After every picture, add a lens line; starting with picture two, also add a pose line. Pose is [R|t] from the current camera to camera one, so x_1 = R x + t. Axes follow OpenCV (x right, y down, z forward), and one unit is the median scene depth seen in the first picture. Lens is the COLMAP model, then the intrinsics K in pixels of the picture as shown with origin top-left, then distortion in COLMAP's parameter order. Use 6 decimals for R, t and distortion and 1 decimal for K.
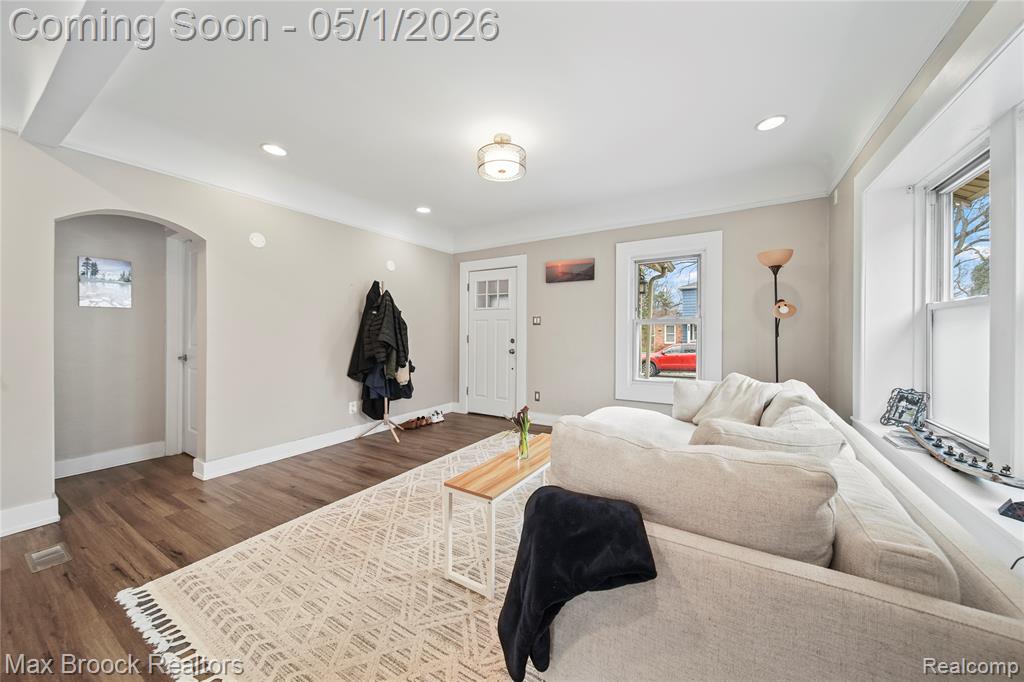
lens RADIAL K [[367.2, 0, 513.0], [0, 367.2, 329.1], [0, 0, 1]] dist [-0.000568, -0.000098]
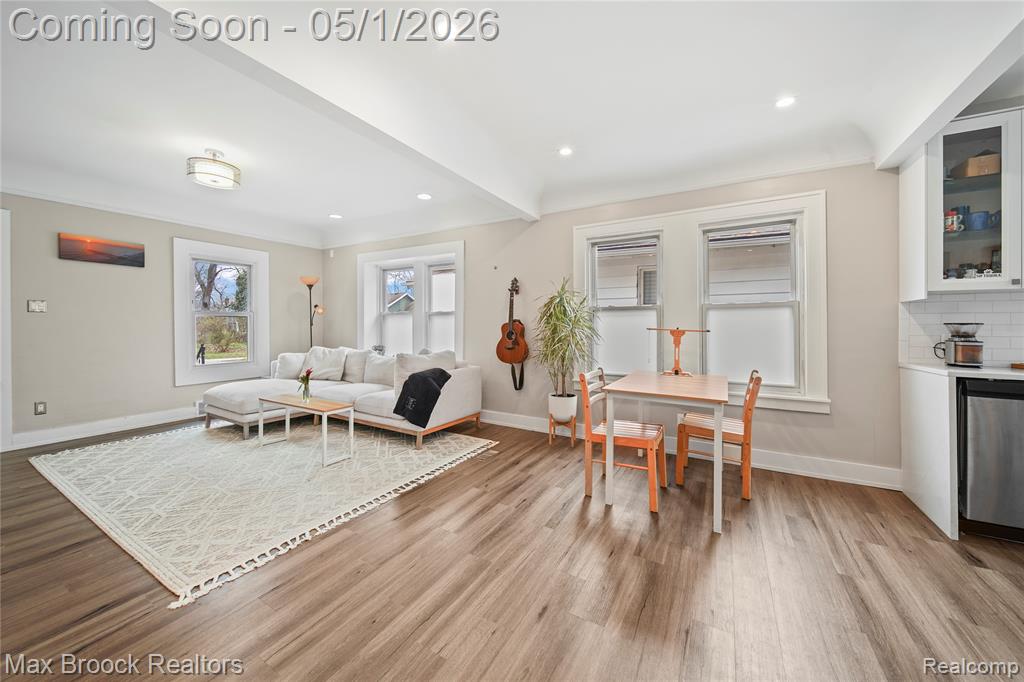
lens RADIAL K [[367.2, 0, 513.0], [0, 367.2, 329.1], [0, 0, 1]] dist [-0.000568, -0.000098]
pose [[-0.030279, -0.013574, 0.999449, -1.023446], [-0.013704, 0.999819, 0.013163, -0.000318], [-0.999448, -0.013297, -0.030460, 0.096245]]
